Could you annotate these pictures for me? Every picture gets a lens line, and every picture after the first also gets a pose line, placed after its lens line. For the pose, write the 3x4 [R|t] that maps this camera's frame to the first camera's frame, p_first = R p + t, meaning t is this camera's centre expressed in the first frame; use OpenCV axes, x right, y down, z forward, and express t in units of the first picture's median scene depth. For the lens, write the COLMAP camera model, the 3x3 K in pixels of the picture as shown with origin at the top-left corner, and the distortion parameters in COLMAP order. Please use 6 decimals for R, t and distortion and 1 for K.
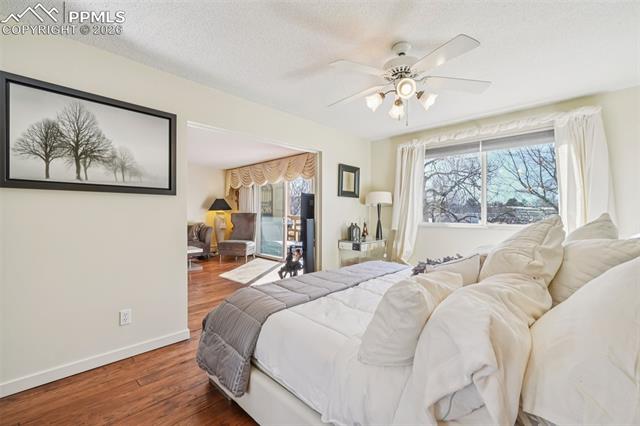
lens RADIAL K [[273.1, 0, 320.7], [0, 273.1, 212.5], [0, 0, 1]] dist [0.001894, 0.000697]
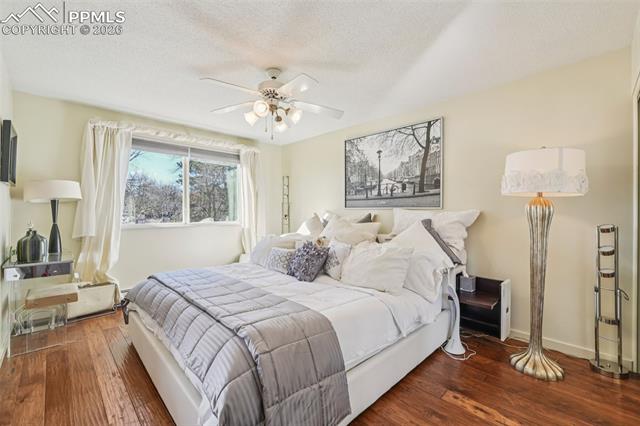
lens RADIAL K [[273.1, 0, 320.7], [0, 273.1, 212.5], [0, 0, 1]] dist [0.001894, 0.000697]
pose [[0.040010, -0.001591, 0.999198, -0.445386], [-0.000556, 0.999999, 0.001615, -0.001189], [-0.999199, -0.000620, 0.040009, 0.388022]]
